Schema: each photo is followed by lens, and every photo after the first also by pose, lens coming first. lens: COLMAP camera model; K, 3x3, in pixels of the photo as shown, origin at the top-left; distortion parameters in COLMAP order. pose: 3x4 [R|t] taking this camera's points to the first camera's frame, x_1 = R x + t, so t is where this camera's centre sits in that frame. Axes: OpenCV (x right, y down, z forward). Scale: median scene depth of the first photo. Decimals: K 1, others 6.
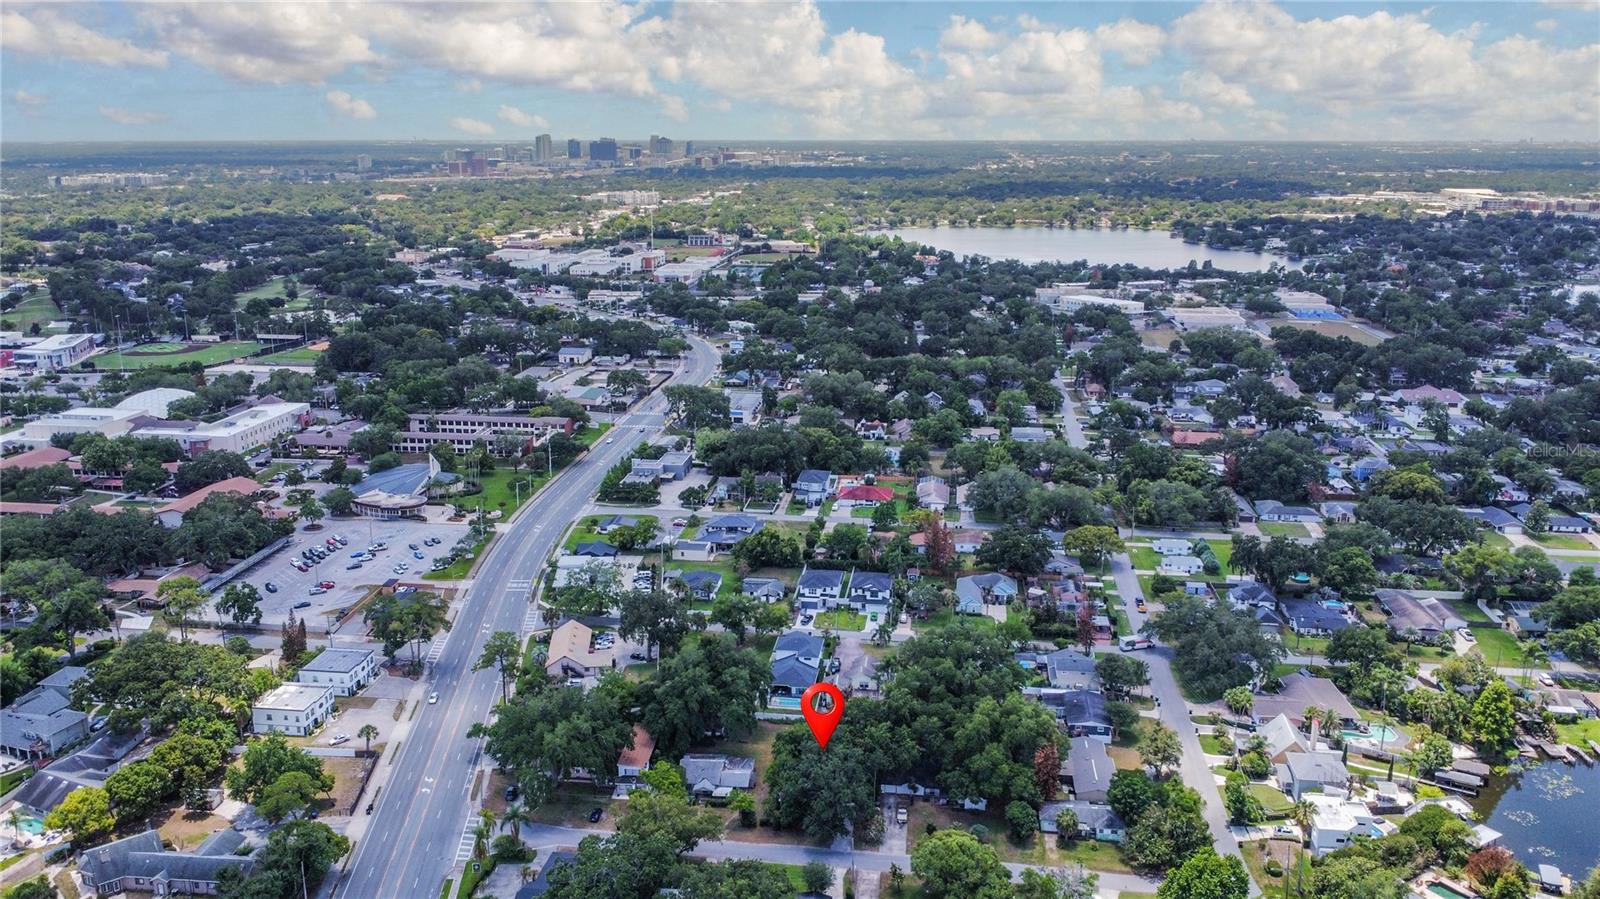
lens RADIAL K [[1230.5, 0, 800.0], [0, 1230.5, 449.5], [0, 0, 1]] dist [0.004183, -0.007811]
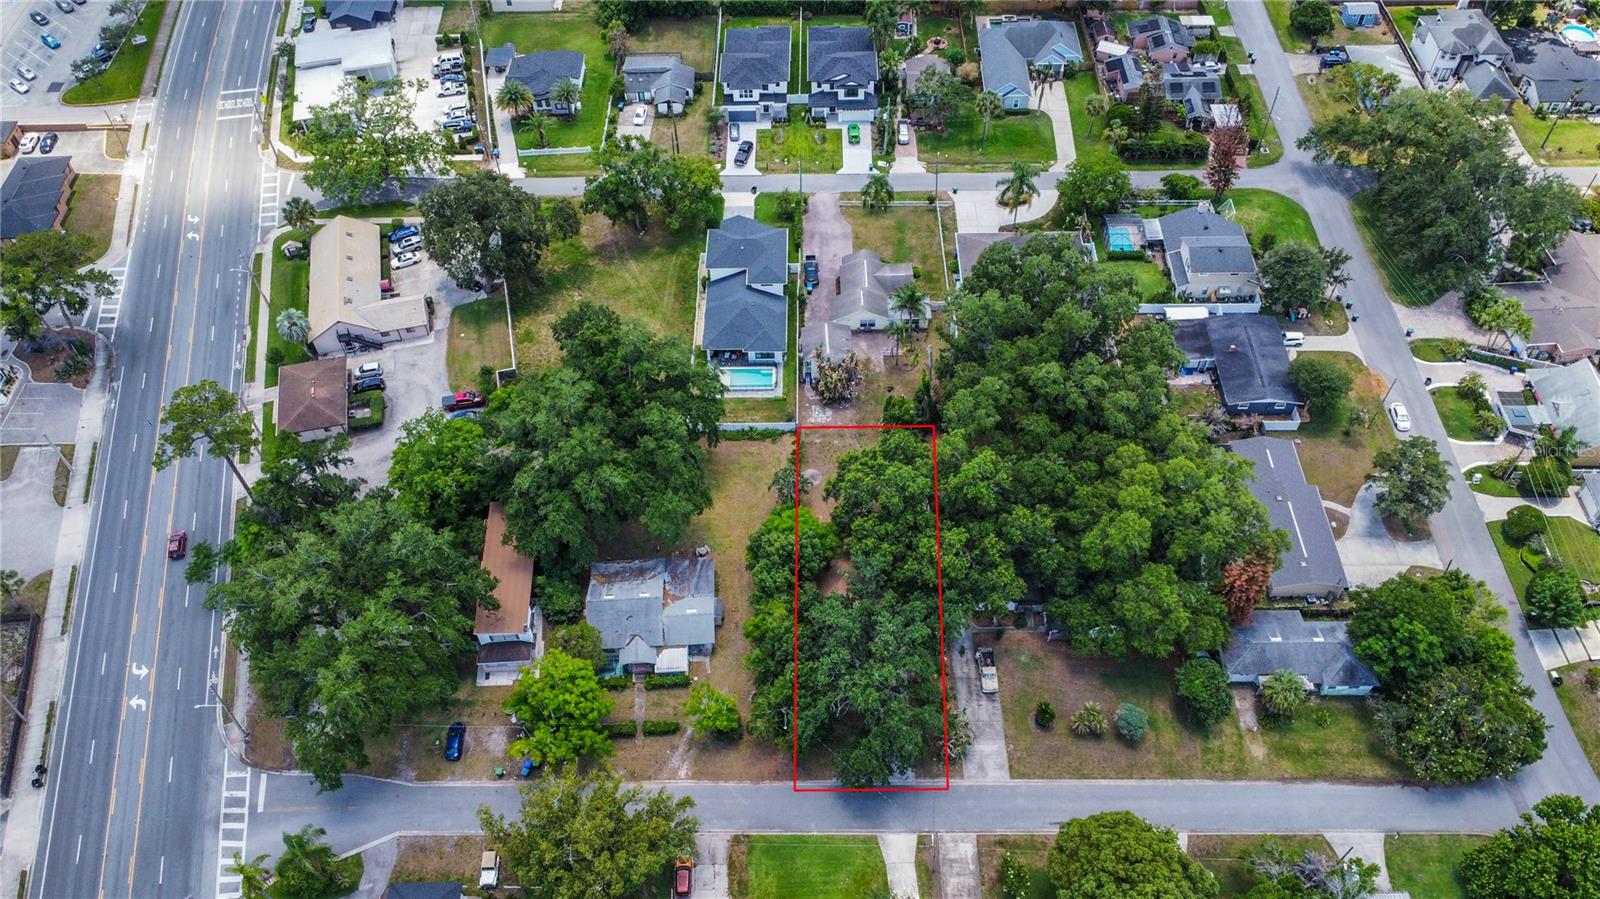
lens RADIAL K [[1257.8, 0, 806.3], [0, 1257.8, 493.0], [0, 0, 1]] dist [0.003264, -0.005508]
pose [[0.991664, -0.111710, 0.064220, -0.016237], [0.051286, 0.799399, 0.598607, -0.069534], [-0.118208, -0.590324, 0.798464, 0.312635]]
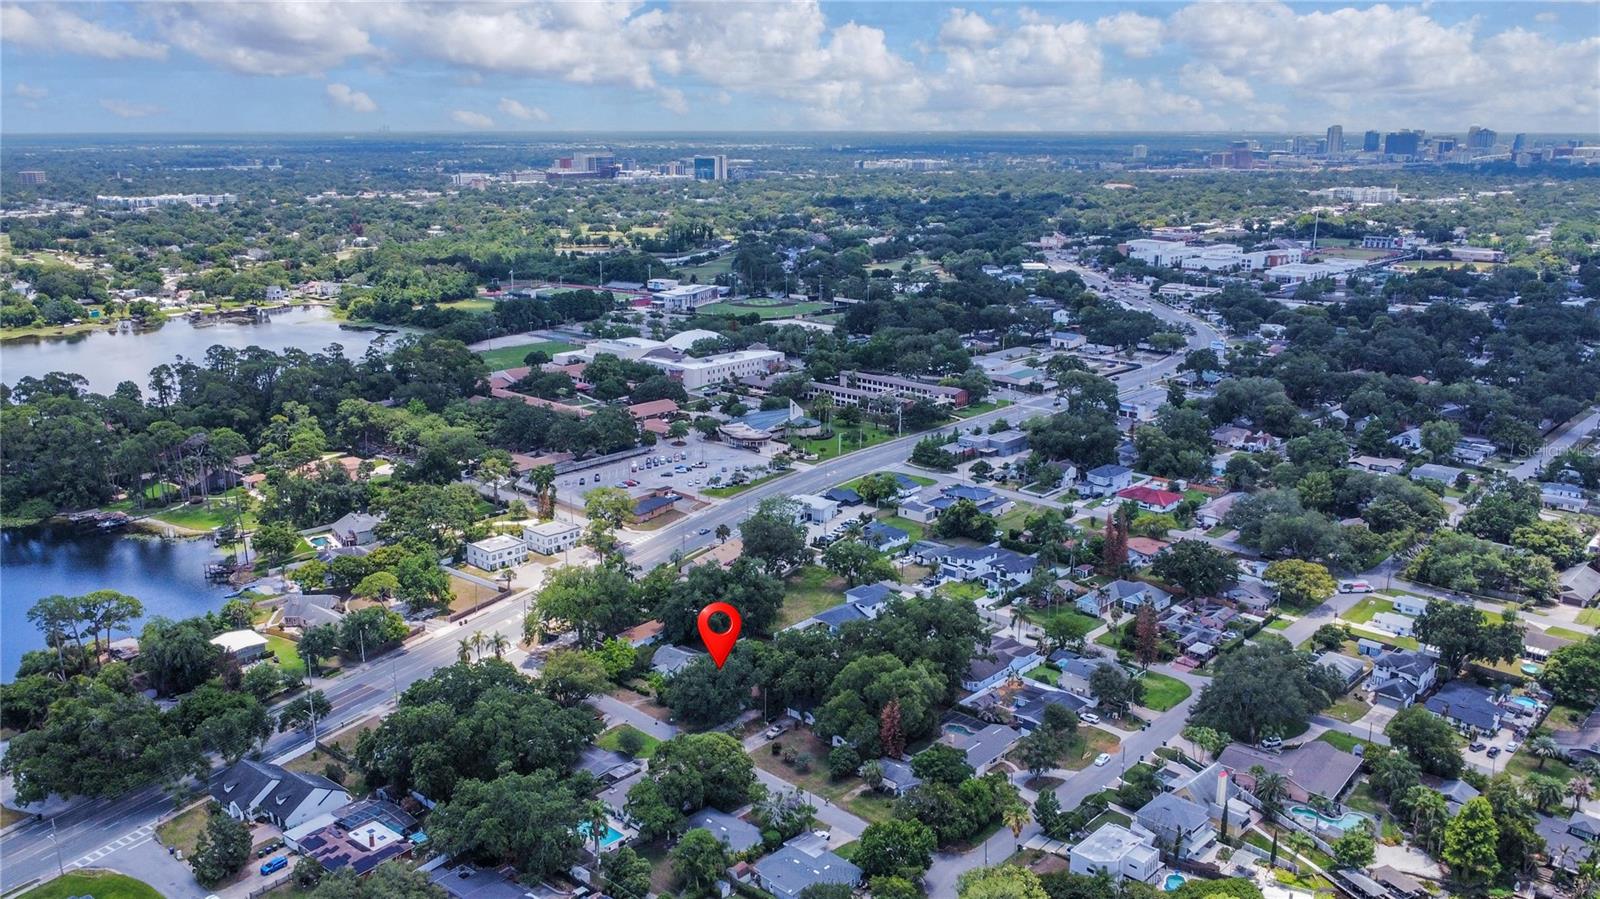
lens RADIAL K [[1238.3, 0, 800.7], [0, 1238.3, 450.5], [0, 0, 1]] dist [0.004039, -0.007212]
pose [[0.818555, 0.147271, -0.555229, 0.367376], [-0.143957, 0.988324, 0.049916, -0.008625], [0.556098, 0.039070, 0.830198, 0.036363]]
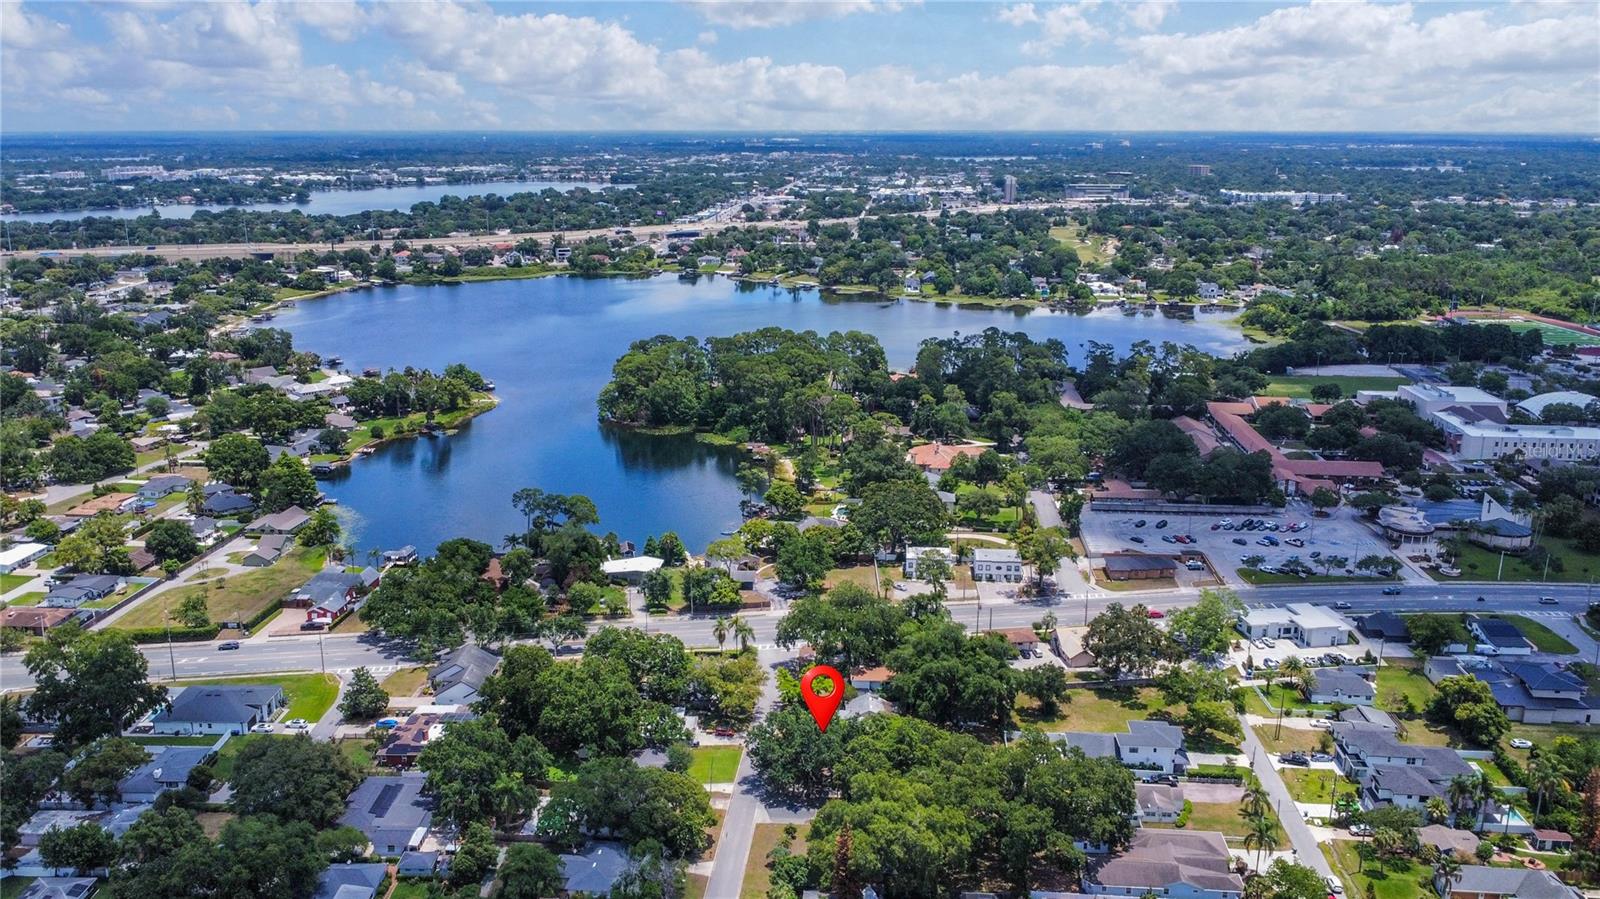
lens RADIAL K [[1238.3, 0, 800.7], [0, 1238.3, 450.5], [0, 0, 1]] dist [0.004039, -0.007212]
pose [[0.053025, 0.255585, -0.965331, 0.510973], [-0.248010, 0.939774, 0.235195, -0.110261], [0.967305, 0.226941, 0.113219, 0.430799]]
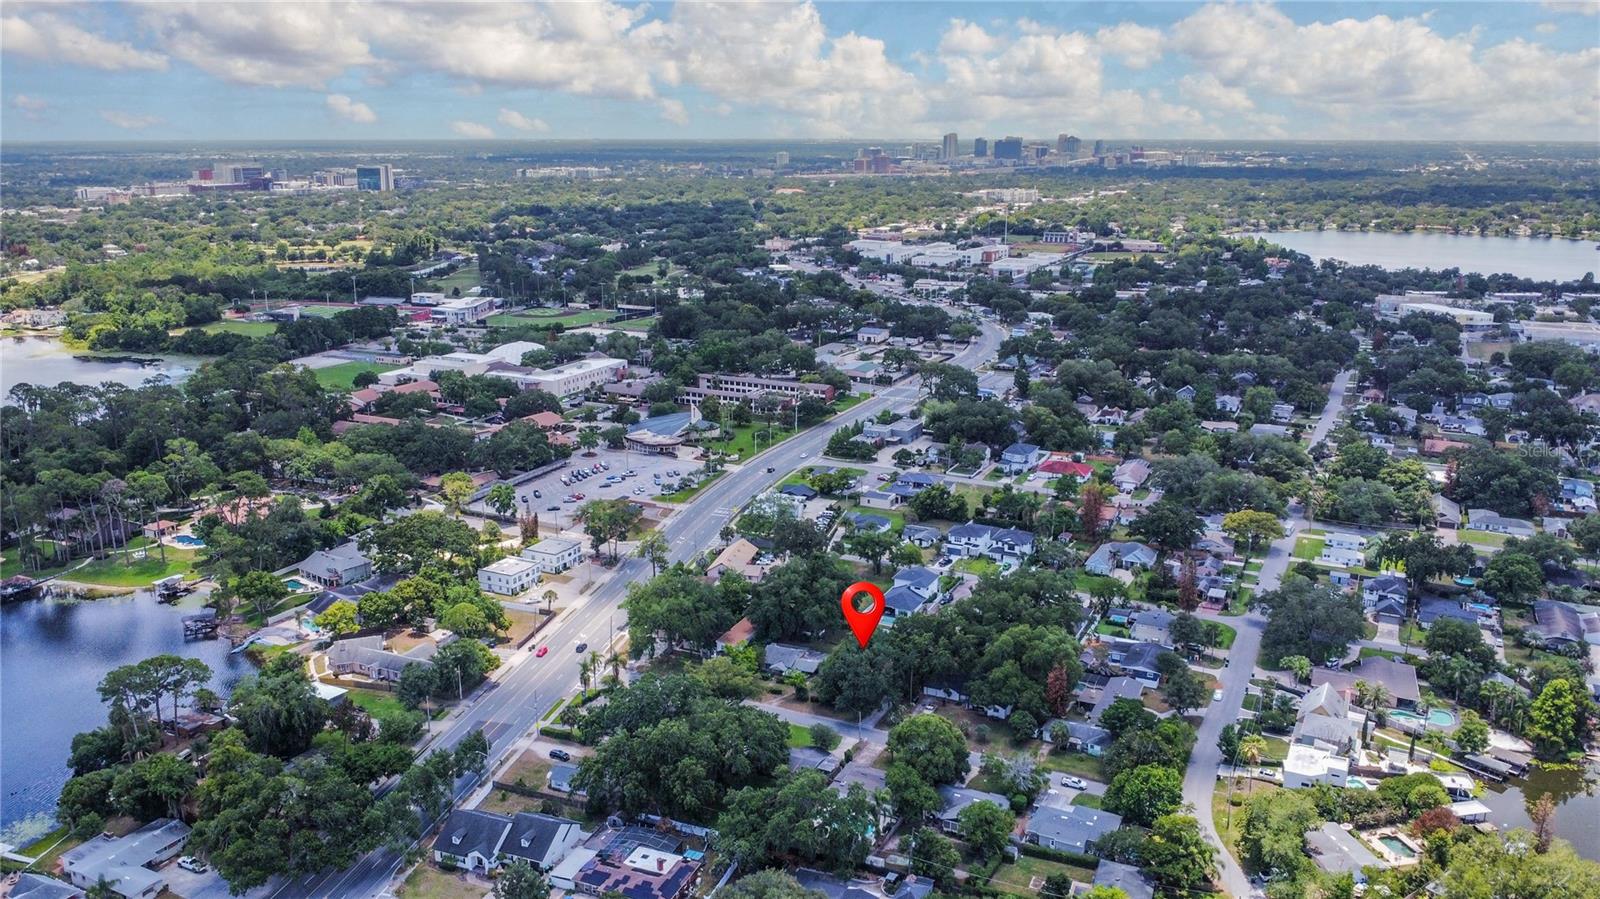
lens RADIAL K [[1229.0, 0, 800.6], [0, 1229.0, 422.2], [0, 0, 1]] dist [0.001952, -0.002098]
pose [[0.947839, 0.073362, -0.310191, 0.164741], [-0.079546, 0.996804, -0.007317, 0.022009], [0.308663, 0.031610, 0.950646, -0.084251]]
